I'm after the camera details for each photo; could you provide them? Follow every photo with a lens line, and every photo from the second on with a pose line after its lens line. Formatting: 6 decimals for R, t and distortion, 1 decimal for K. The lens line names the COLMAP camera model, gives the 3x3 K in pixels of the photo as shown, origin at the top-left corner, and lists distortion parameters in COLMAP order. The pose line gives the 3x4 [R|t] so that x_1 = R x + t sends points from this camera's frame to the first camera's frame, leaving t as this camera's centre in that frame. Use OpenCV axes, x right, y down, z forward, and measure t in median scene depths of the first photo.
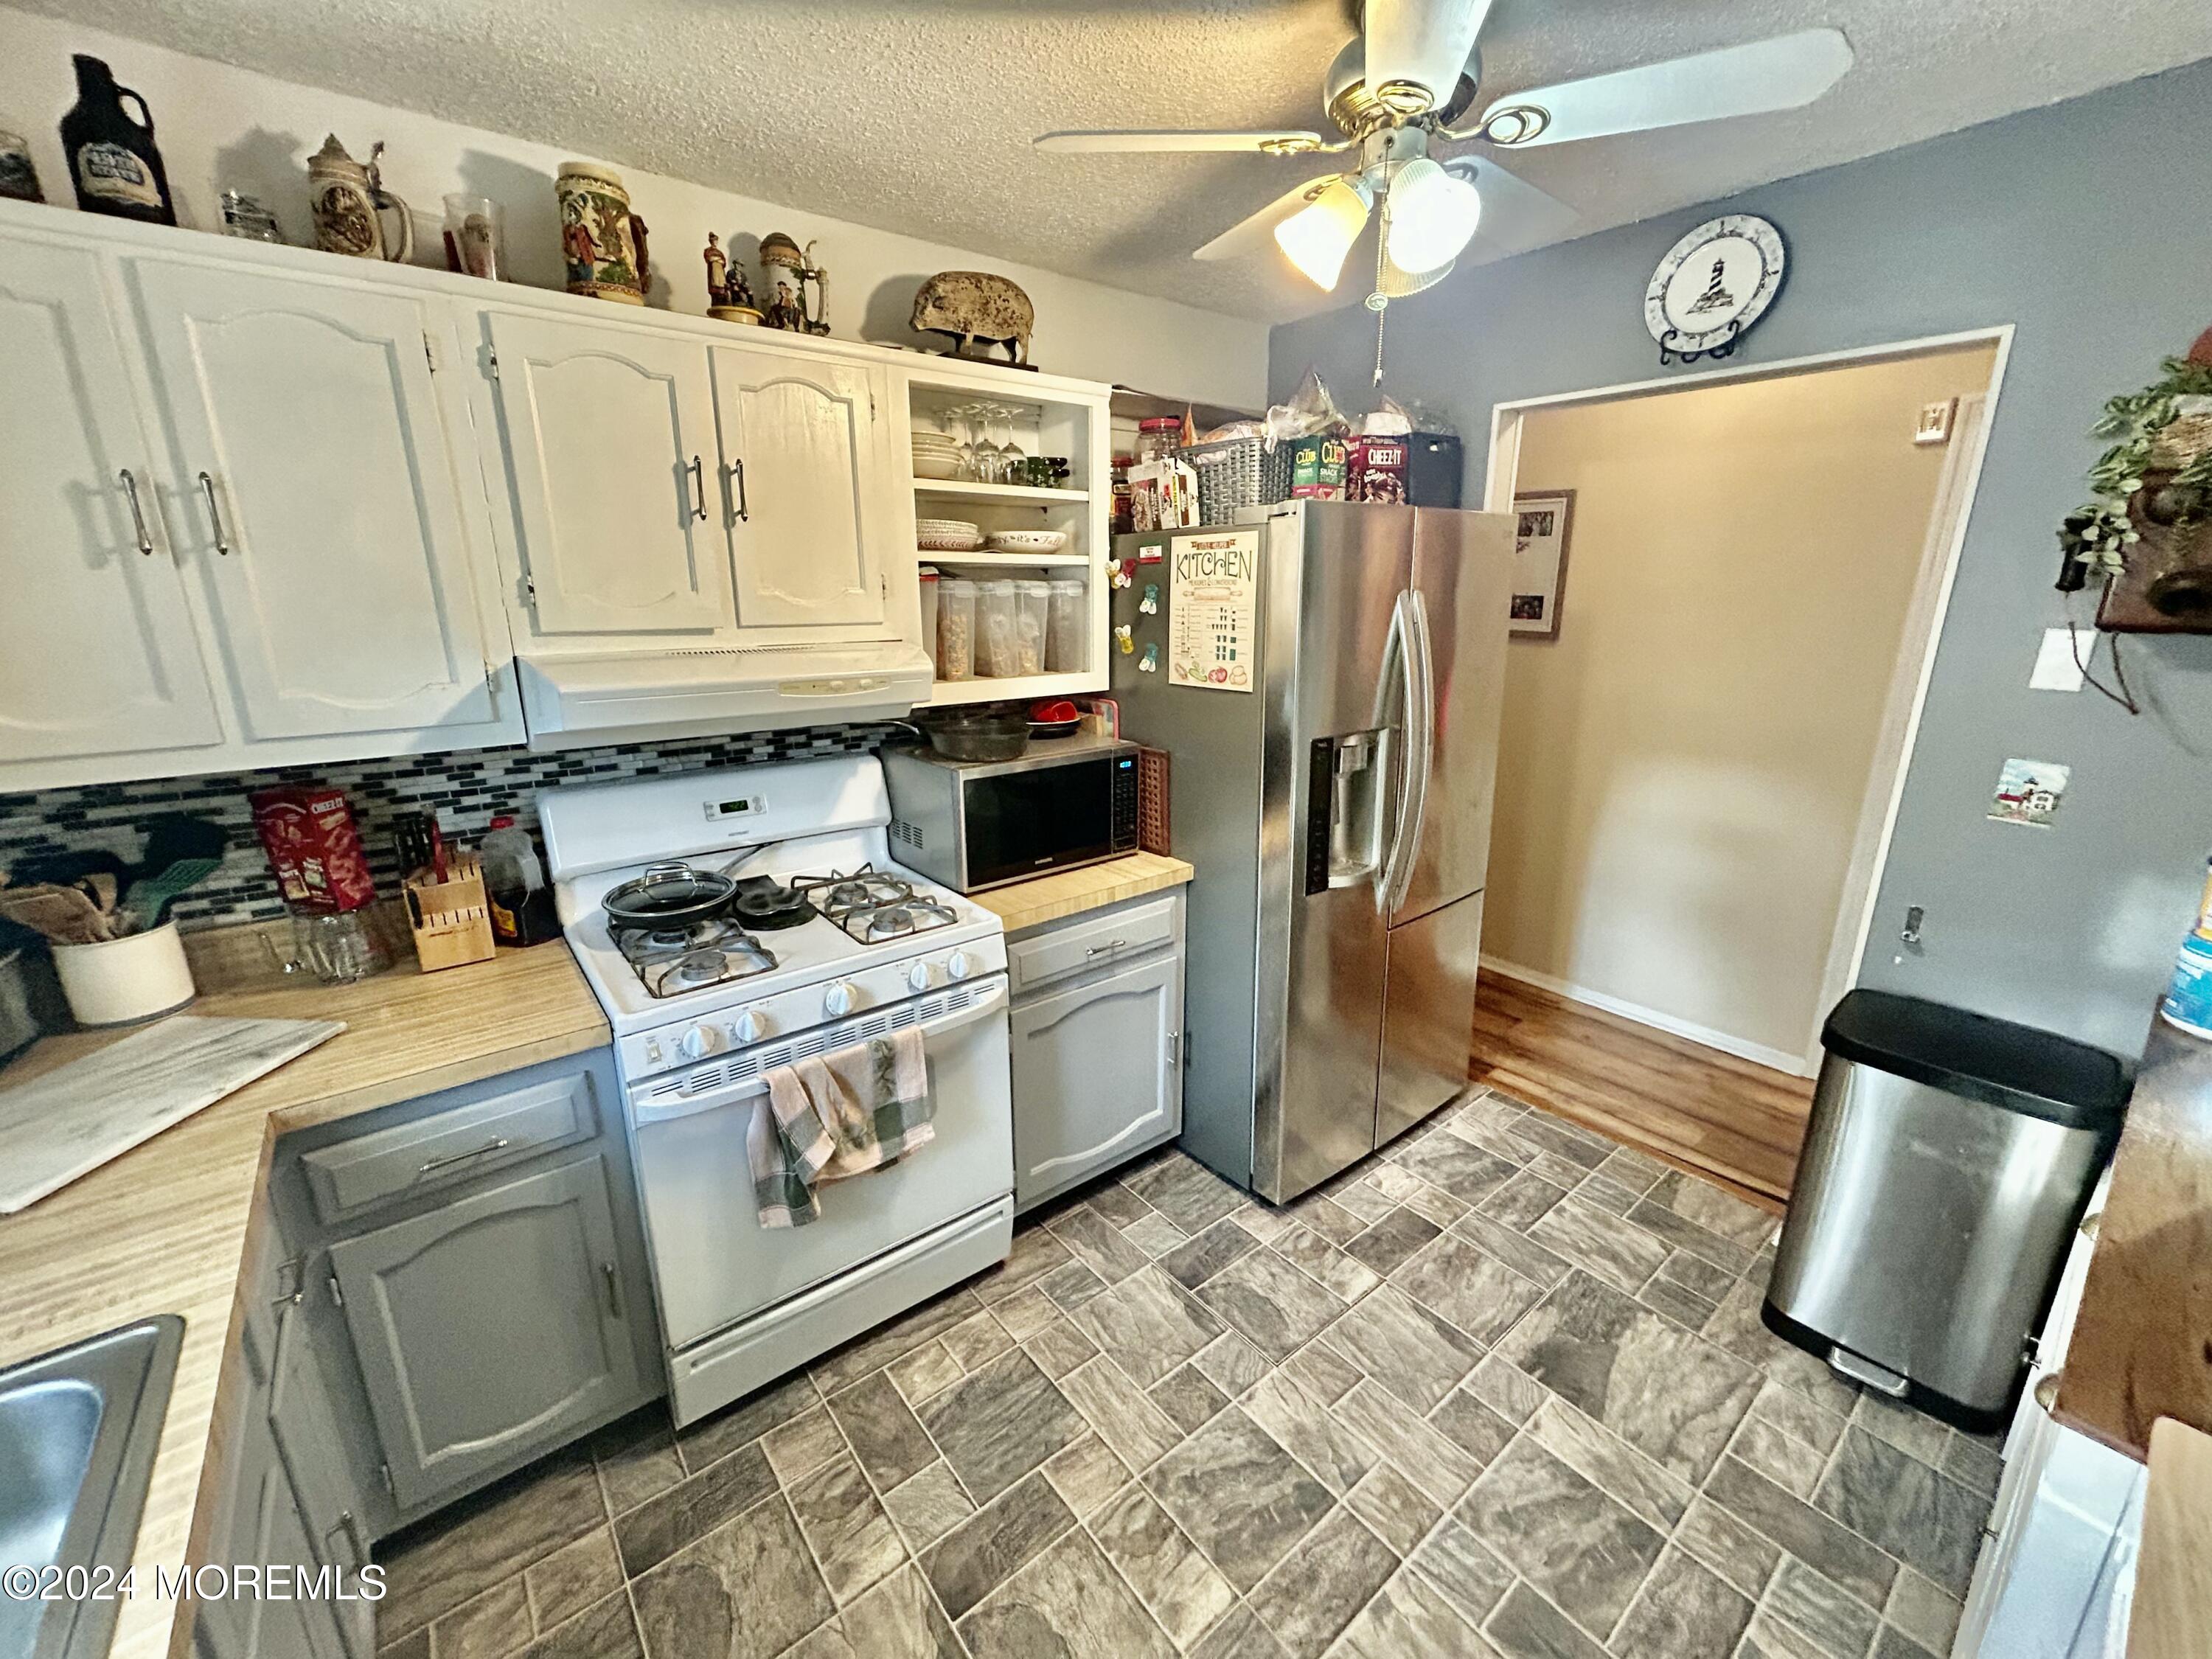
lens RADIAL K [[896.6, 0, 1100.7], [0, 896.6, 825.7], [0, 0, 1]] dist [0.003915, 0.001003]
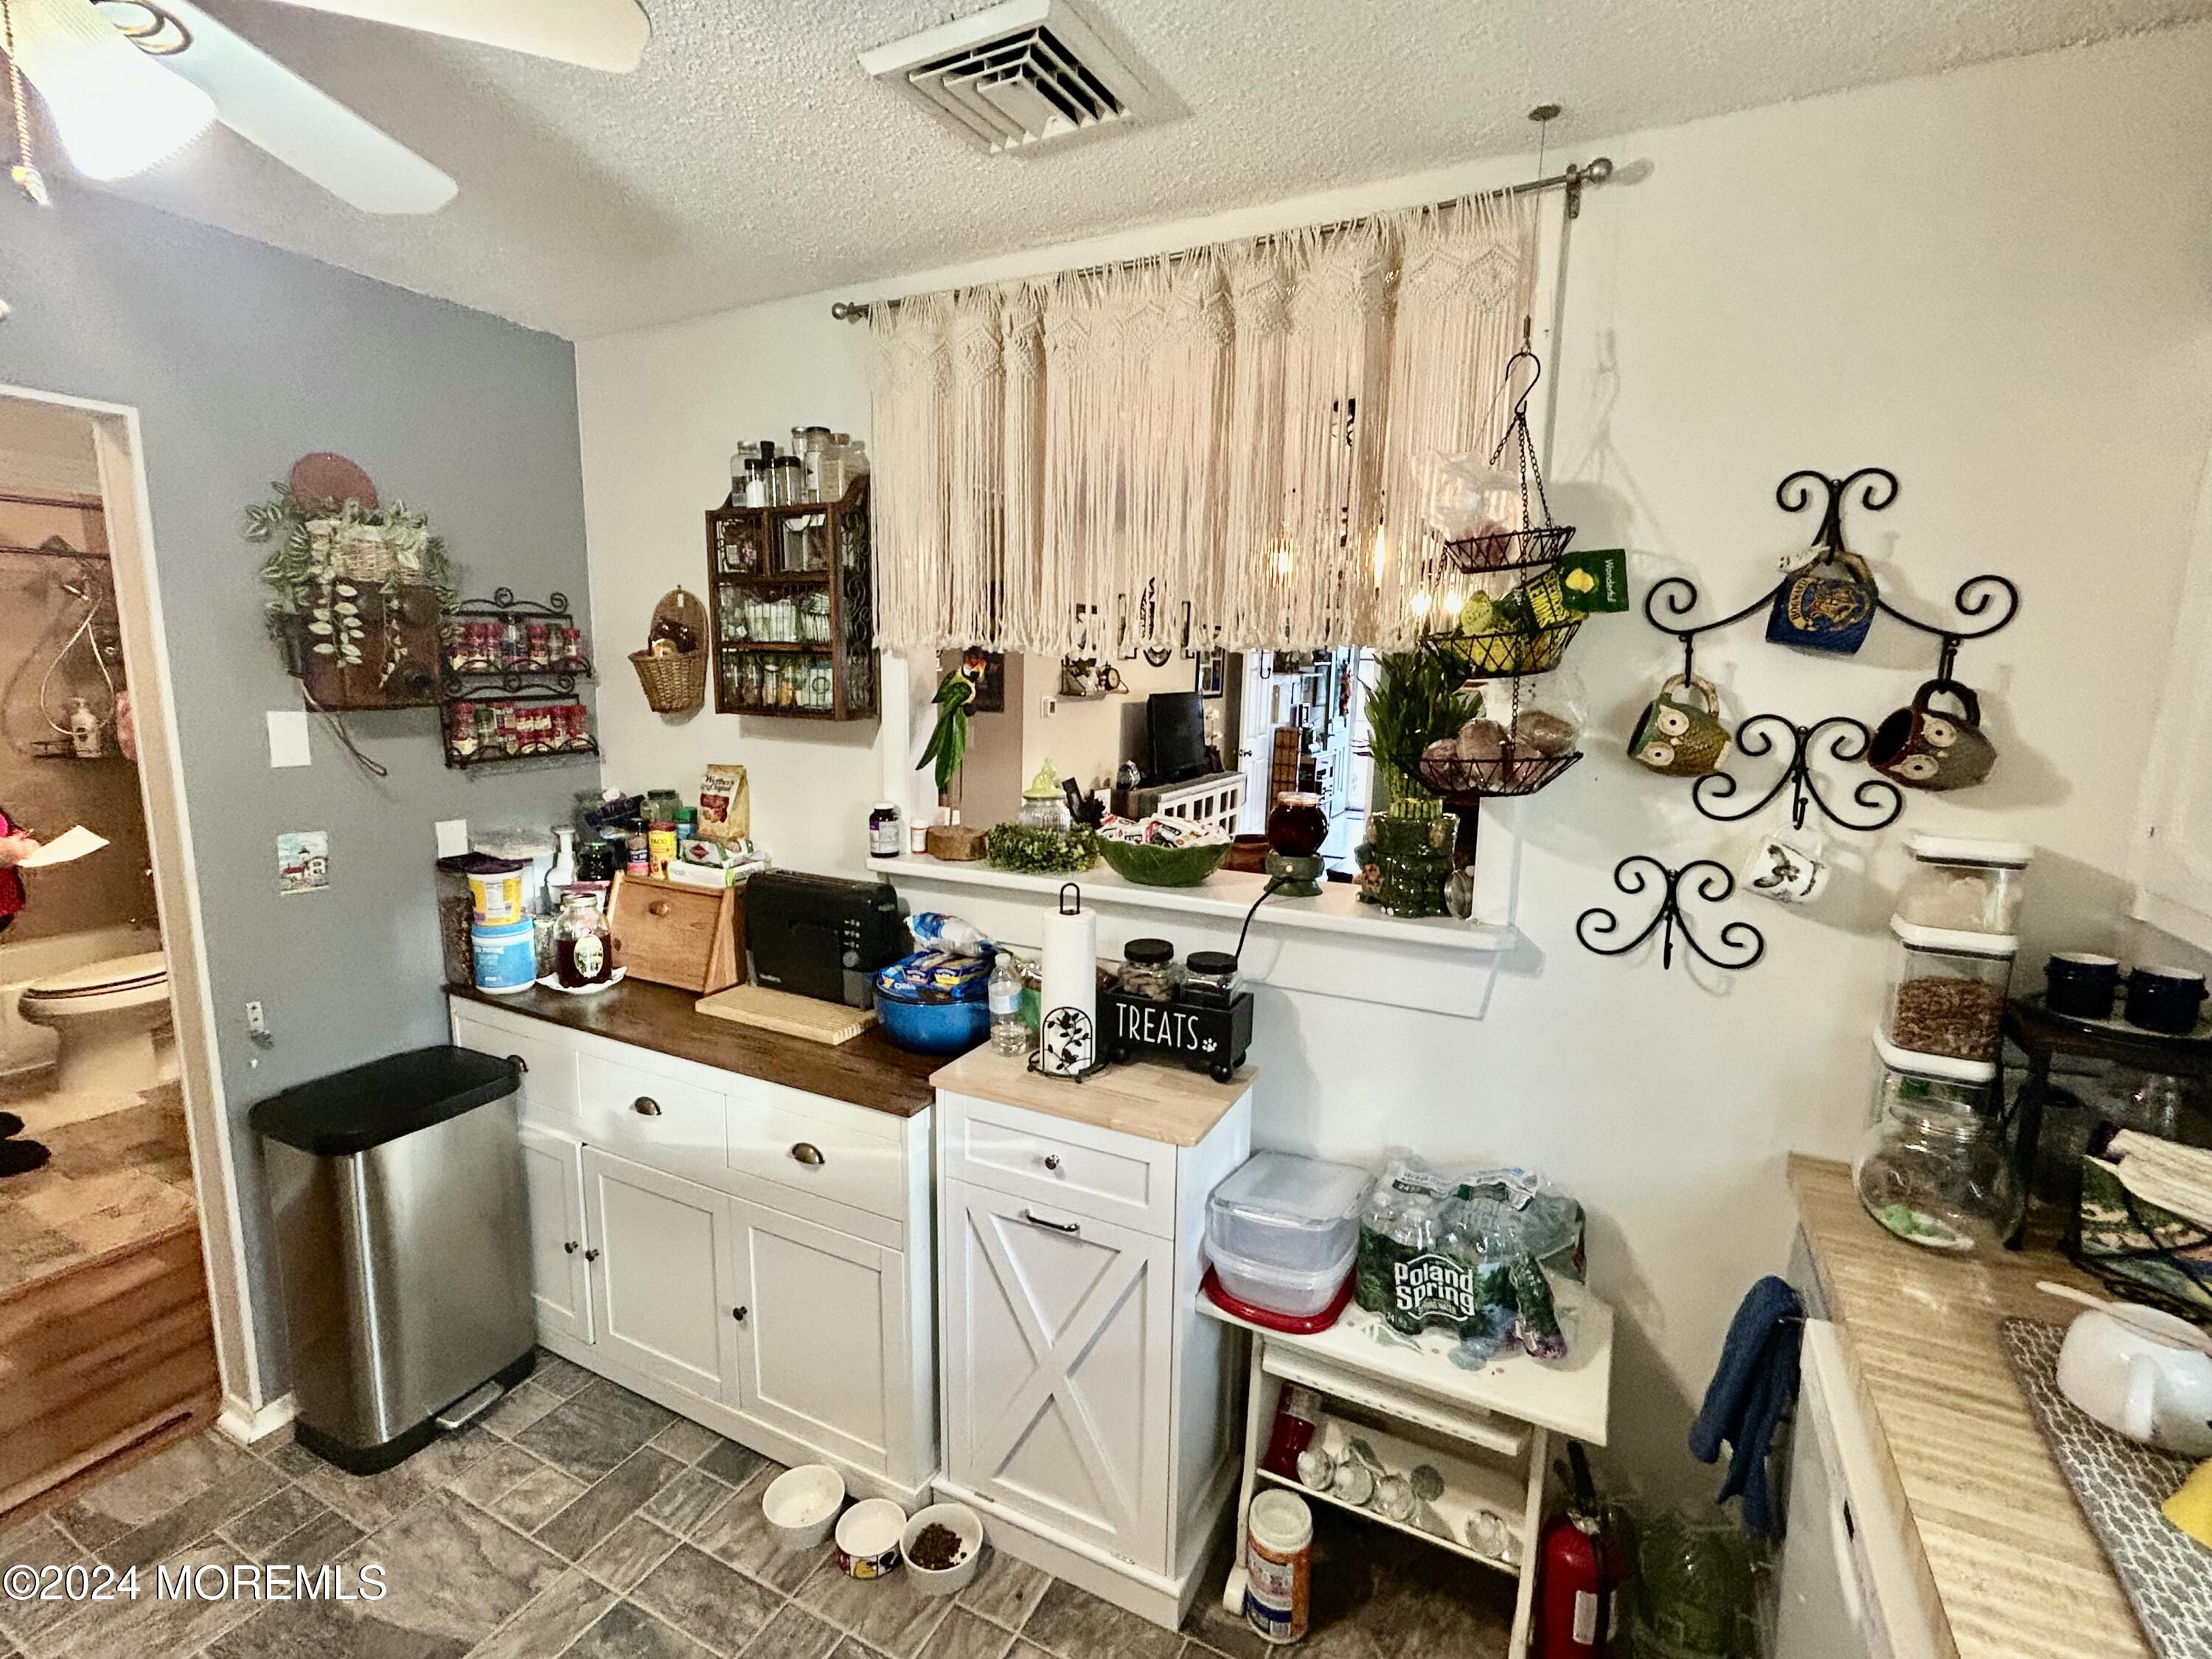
lens RADIAL K [[1022.5, 0, 1096.8], [0, 1022.5, 828.4], [0, 0, 1]] dist [-0.000066, 0.000093]
pose [[-0.410495, -0.149510, 0.899523, -0.440914], [0.230284, 0.937494, 0.260910, -0.175488], [-0.882306, 0.314248, -0.350407, 0.592568]]
